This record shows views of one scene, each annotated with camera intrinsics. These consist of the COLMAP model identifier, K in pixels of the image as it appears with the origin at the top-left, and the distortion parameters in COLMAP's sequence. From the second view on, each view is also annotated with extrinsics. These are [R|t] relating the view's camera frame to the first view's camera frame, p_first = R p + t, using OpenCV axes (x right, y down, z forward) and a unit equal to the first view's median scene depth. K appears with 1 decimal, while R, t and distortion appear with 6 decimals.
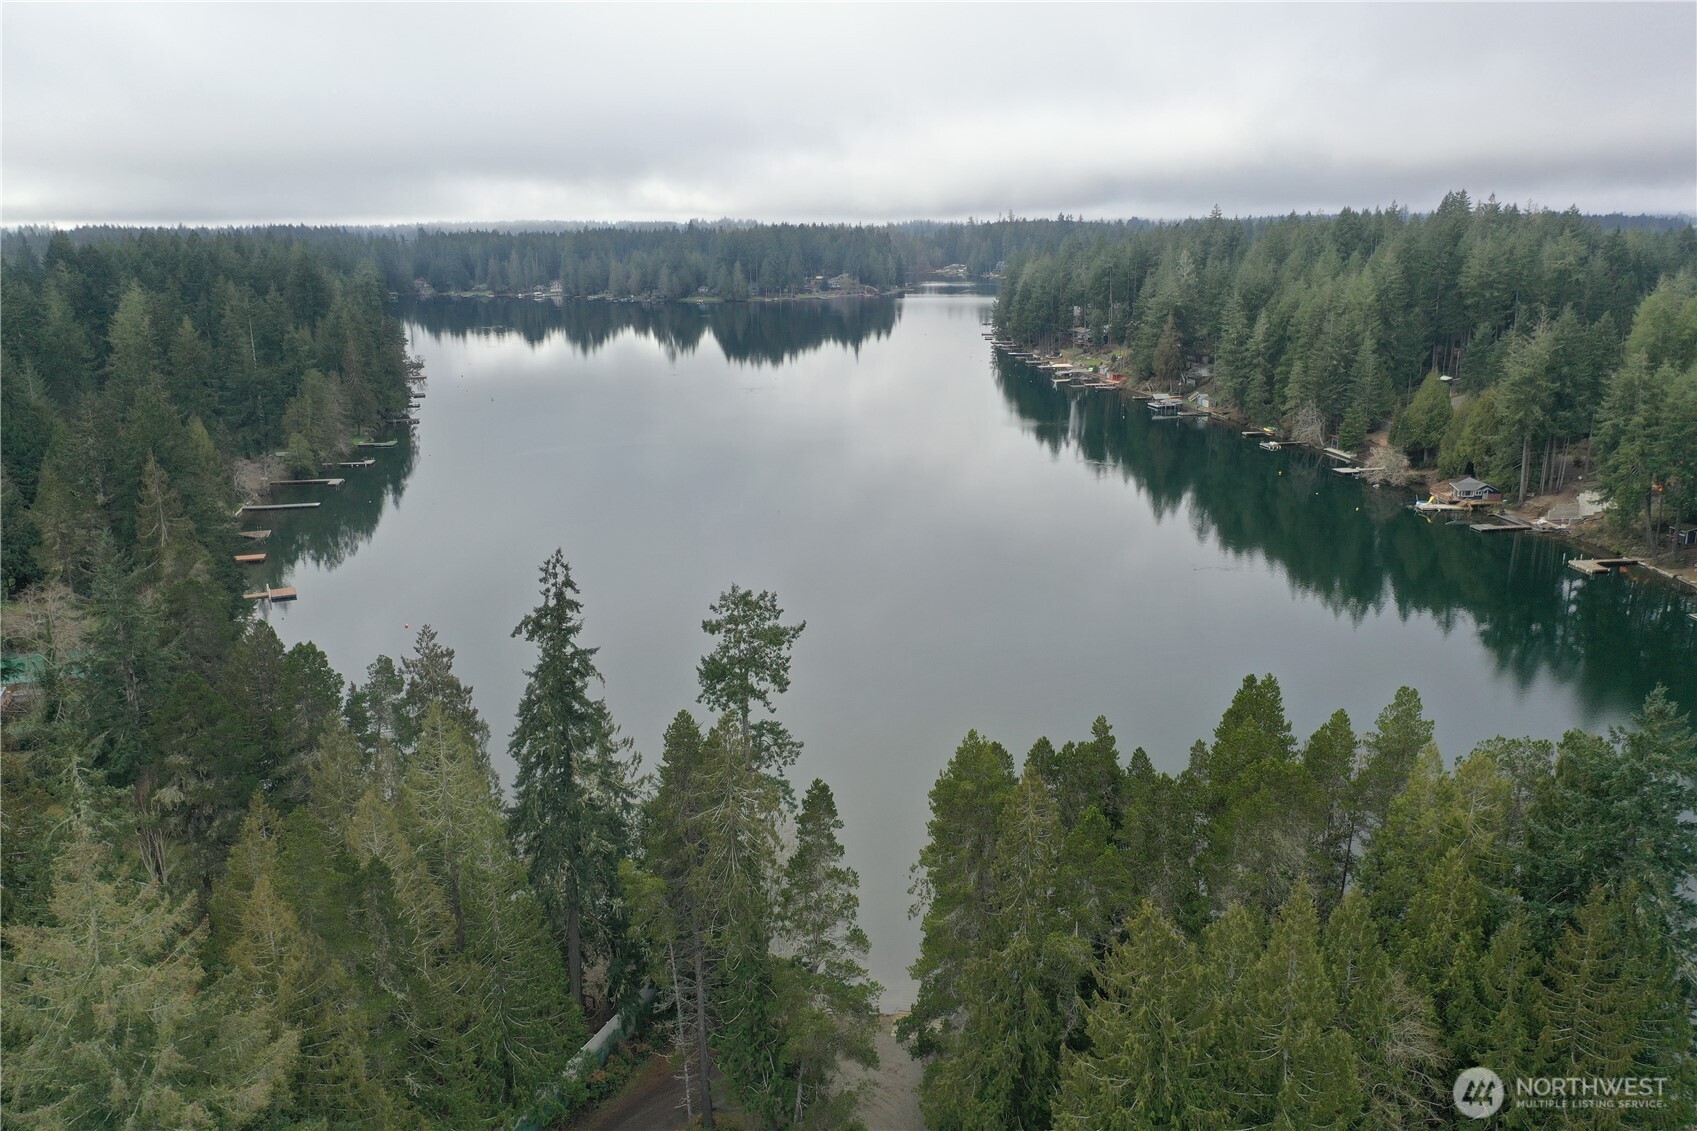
lens RADIAL K [[1339.9, 0, 844.2], [0, 1339.9, 564.4], [0, 0, 1]] dist [0.002857, 0.002368]
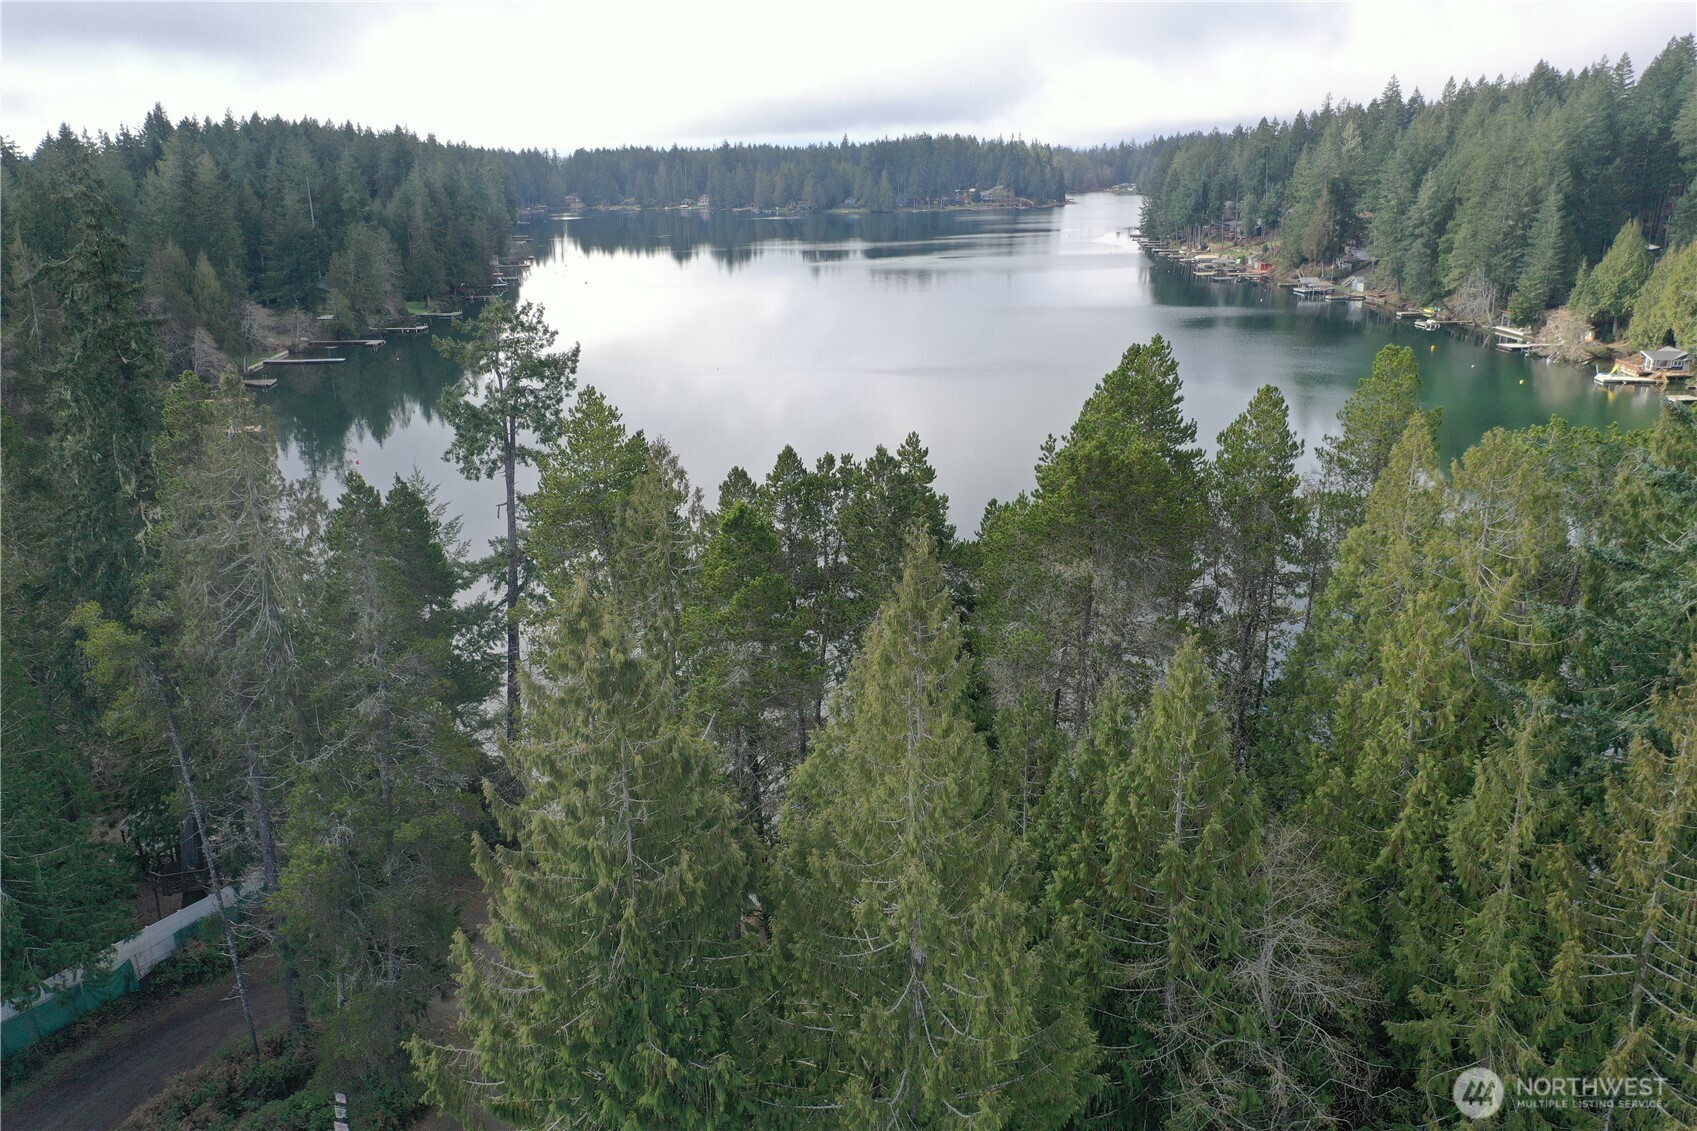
lens RADIAL K [[1339.9, 0, 844.2], [0, 1339.9, 564.4], [0, 0, 1]] dist [0.002857, 0.002368]
pose [[0.991436, 0.034328, -0.125997, 0.199024], [-0.028920, 0.998590, 0.044508, 0.121335], [0.127347, -0.040483, 0.991032, 0.311966]]
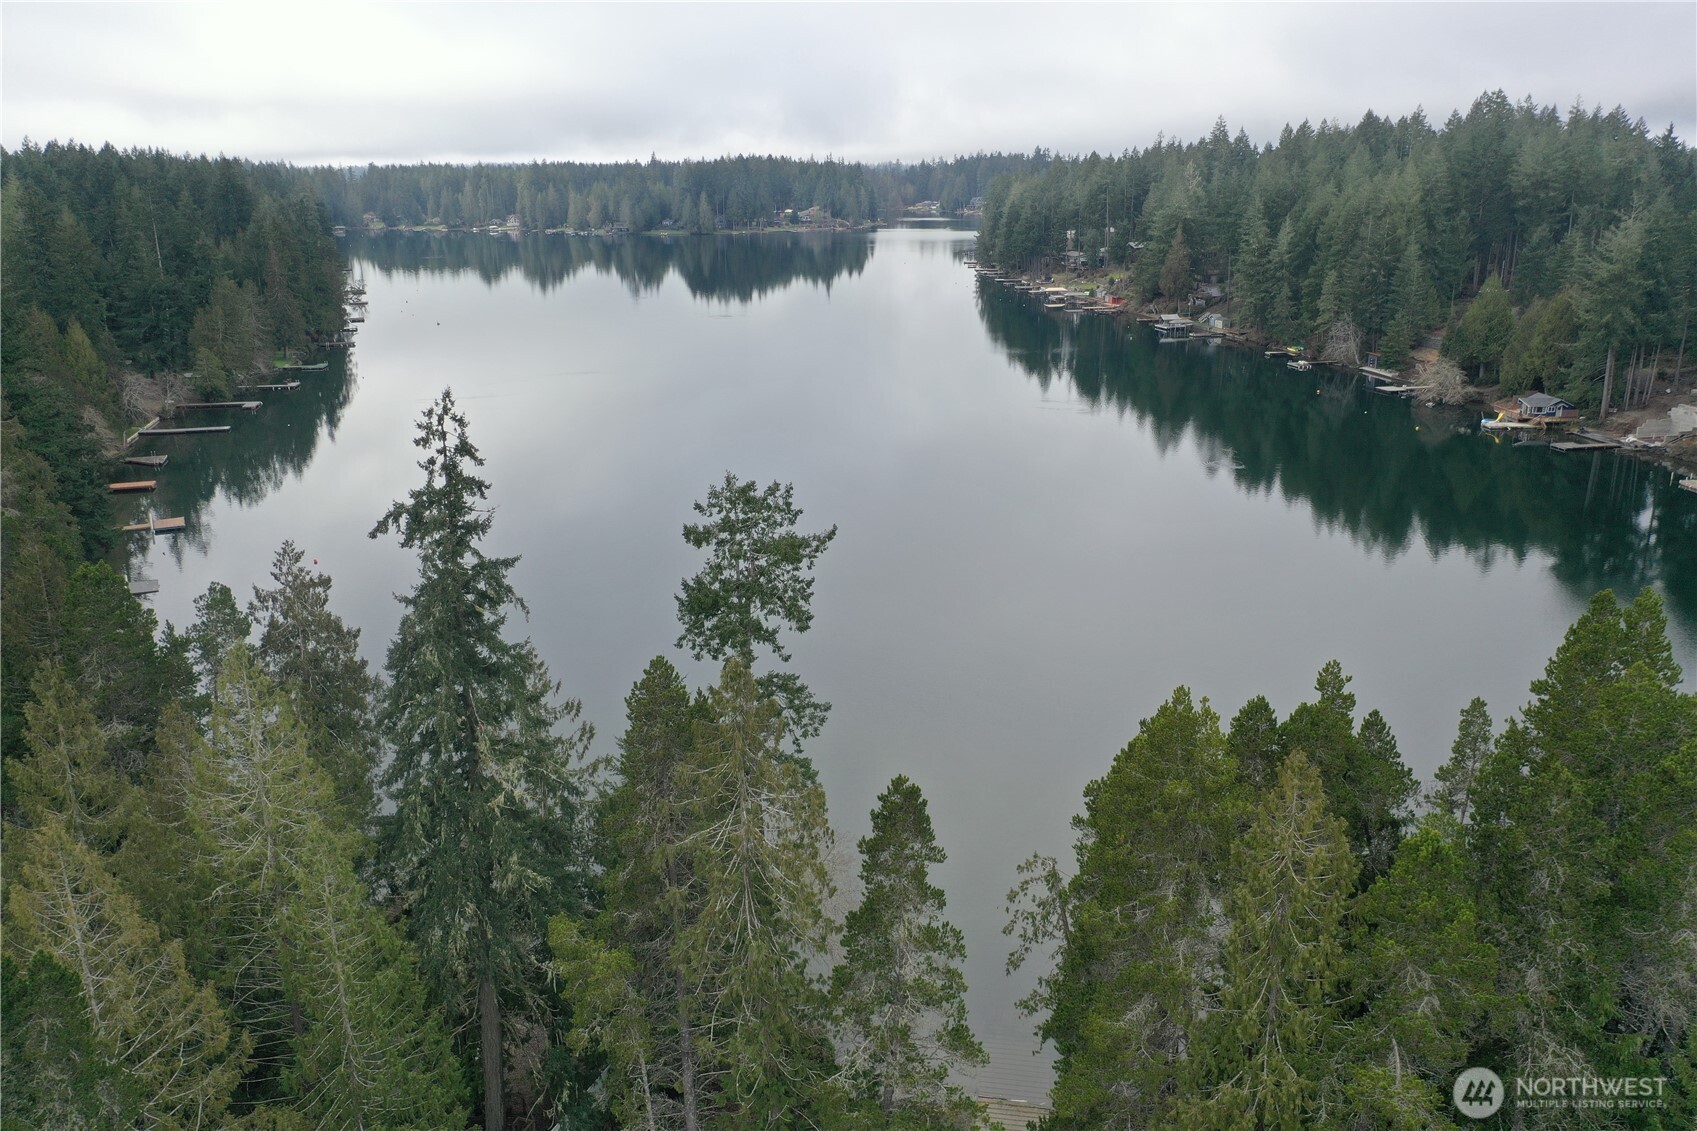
lens RADIAL K [[1339.9, 0, 844.2], [0, 1339.9, 564.4], [0, 0, 1]] dist [0.002857, 0.002368]
pose [[0.999676, -0.005764, 0.024796, -0.041126], [0.004853, 0.999316, 0.036652, 0.036448], [-0.024990, -0.036520, 0.999020, 0.318692]]
